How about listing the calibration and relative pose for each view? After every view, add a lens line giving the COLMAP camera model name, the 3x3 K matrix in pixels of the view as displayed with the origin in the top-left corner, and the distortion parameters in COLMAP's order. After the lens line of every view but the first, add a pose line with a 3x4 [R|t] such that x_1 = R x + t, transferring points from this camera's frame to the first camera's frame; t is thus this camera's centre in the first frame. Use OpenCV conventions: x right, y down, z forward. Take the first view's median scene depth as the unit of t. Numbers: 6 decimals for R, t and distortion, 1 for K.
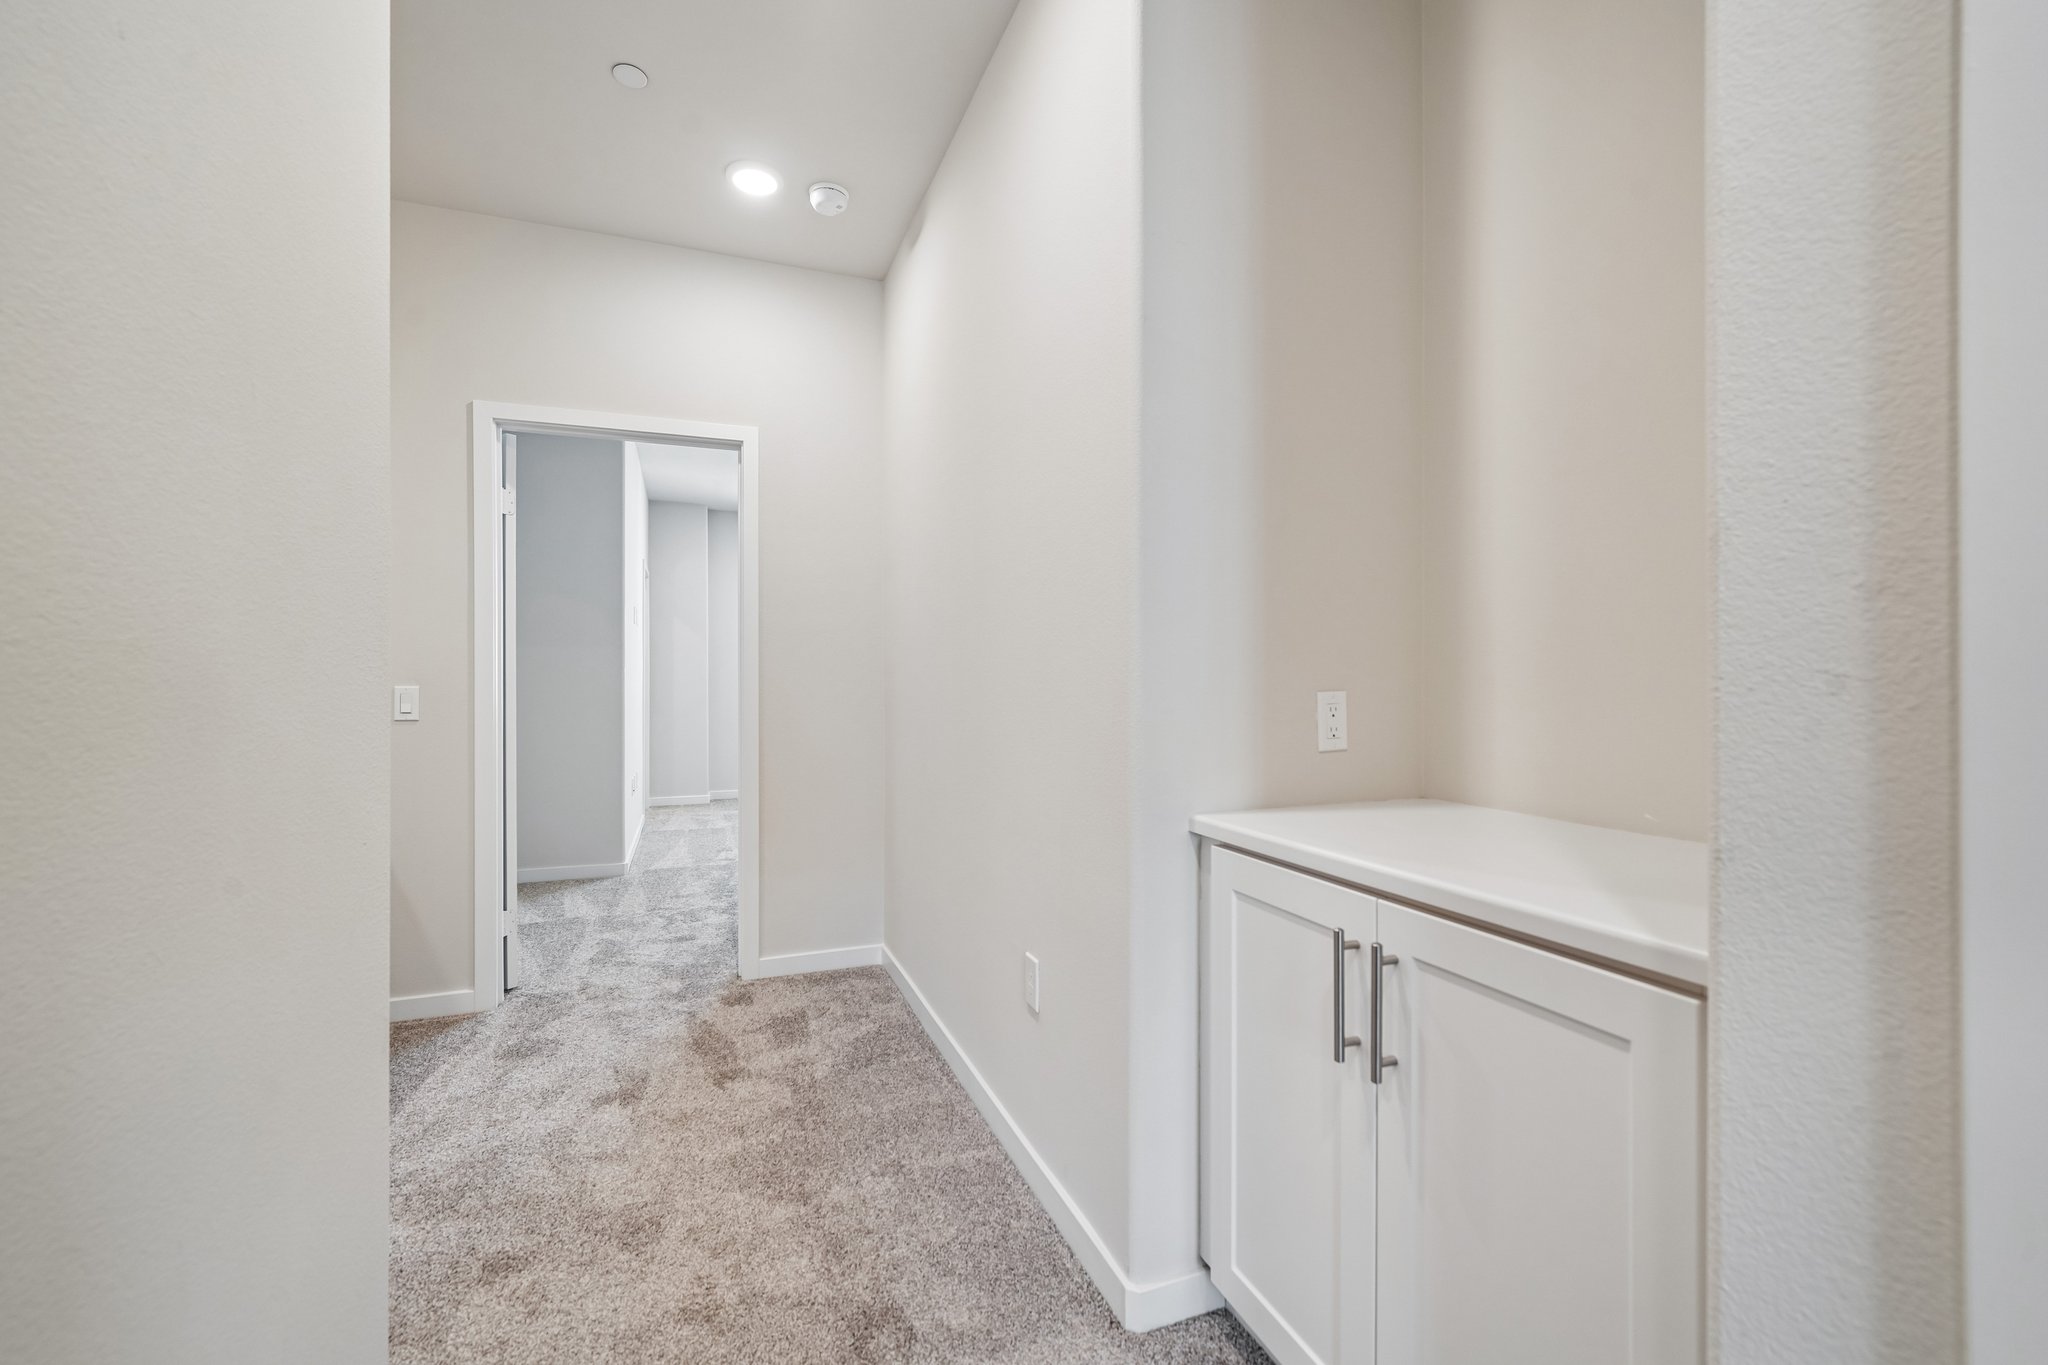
lens RADIAL K [[843.7, 0, 1016.6], [0, 843.7, 684.6], [0, 0, 1]] dist [-0.001463, -0.000101]
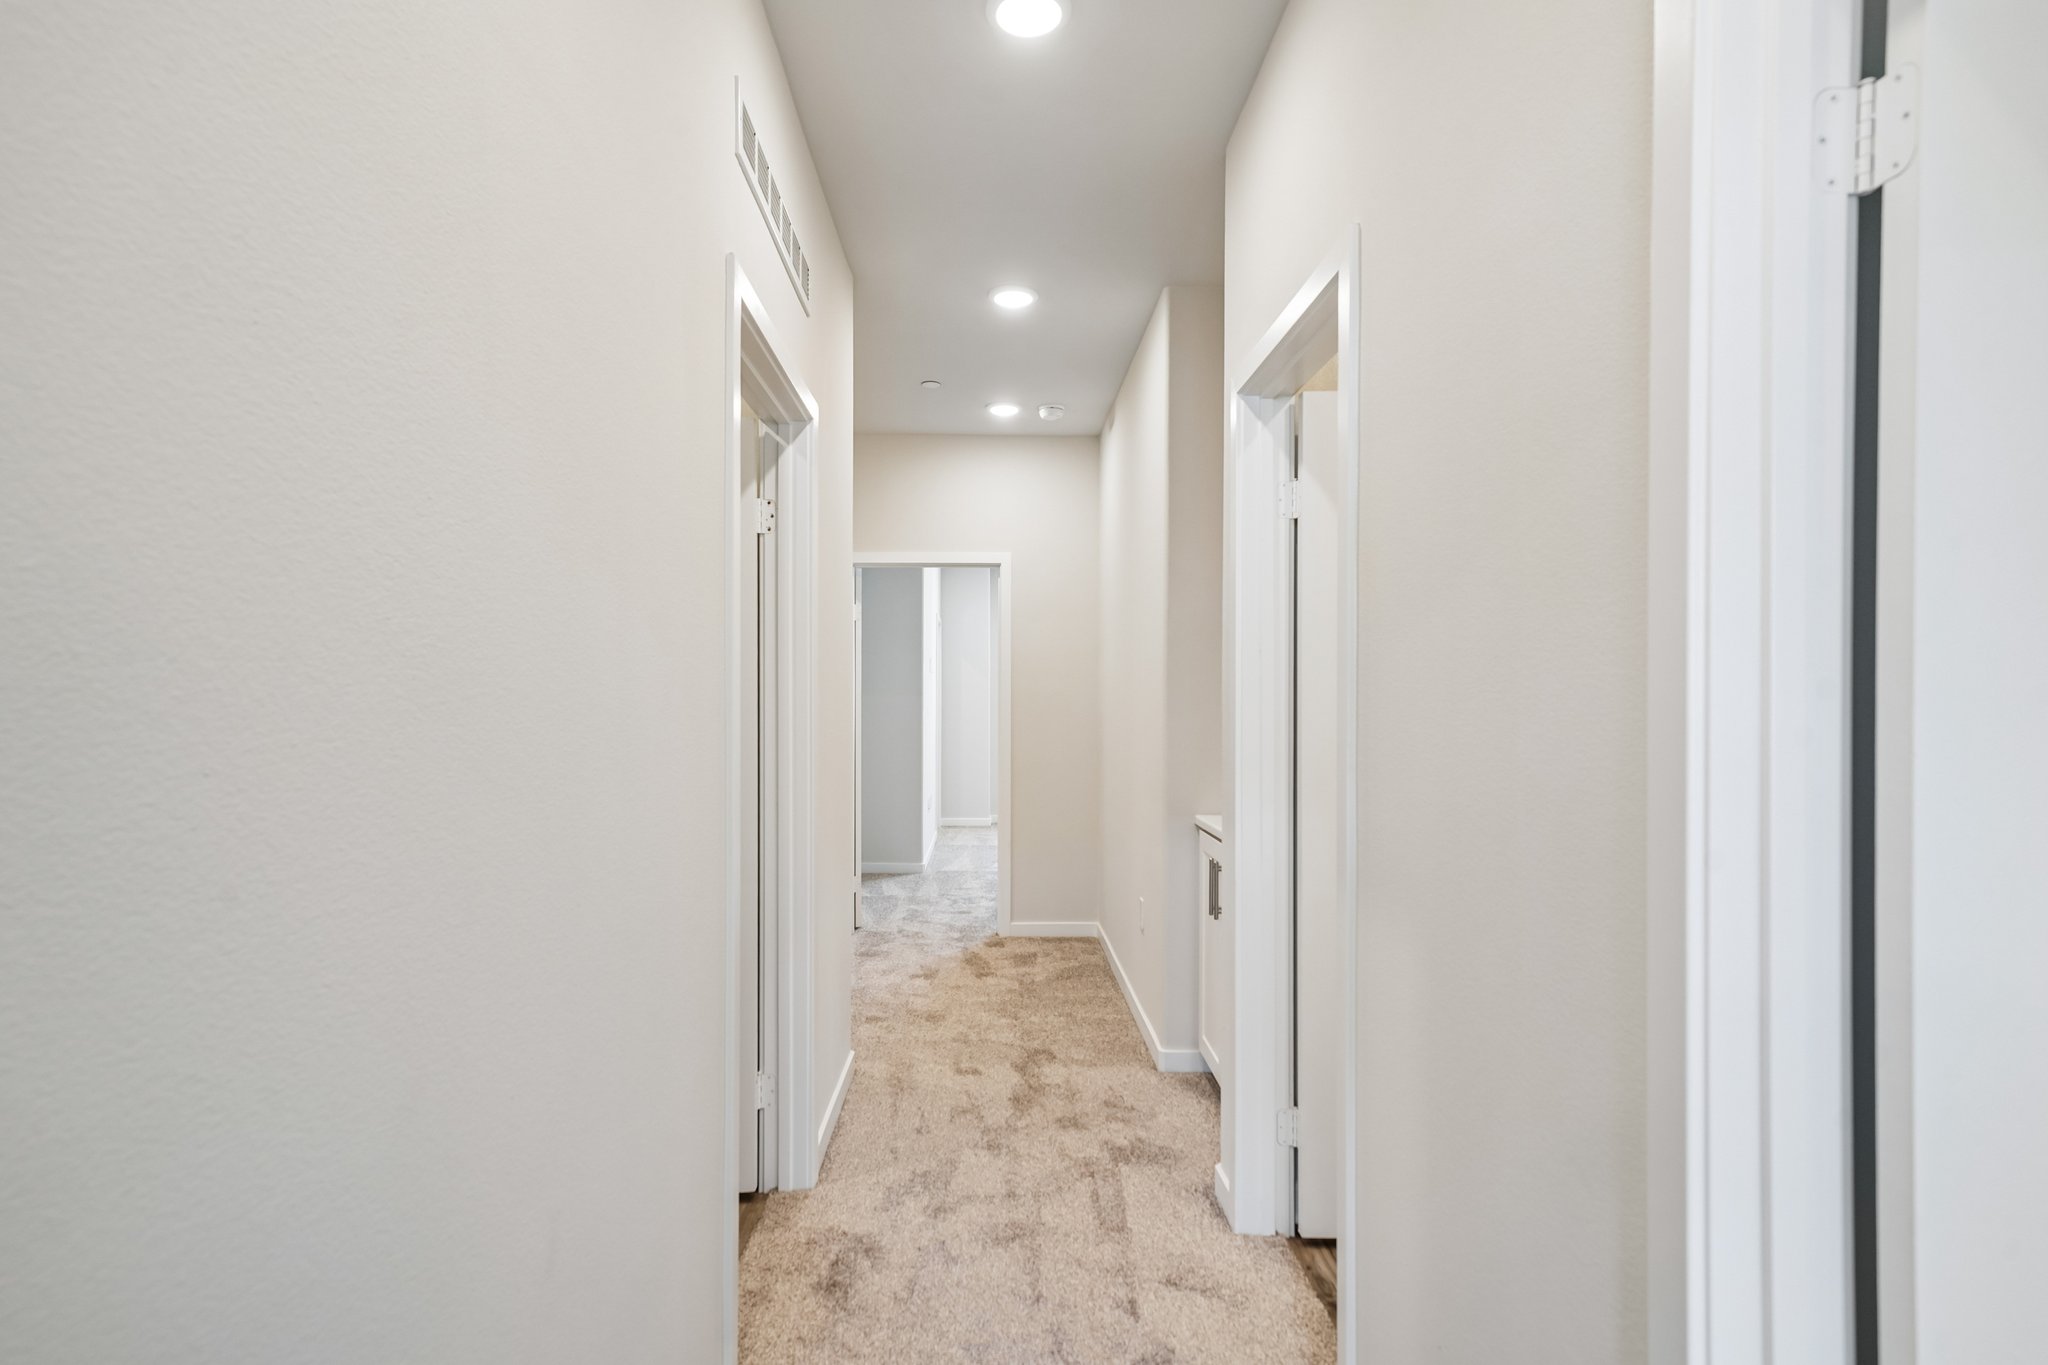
lens RADIAL K [[1010.5, 0, 1024.0], [0, 1010.5, 701.0], [0, 0, 1]] dist [0.025354, 0.000170]
pose [[0.946218, 0.001216, -0.323527, 0.316769], [-0.002933, 0.999984, -0.004818, -0.050709], [0.323516, 0.005507, 0.946207, -0.723973]]
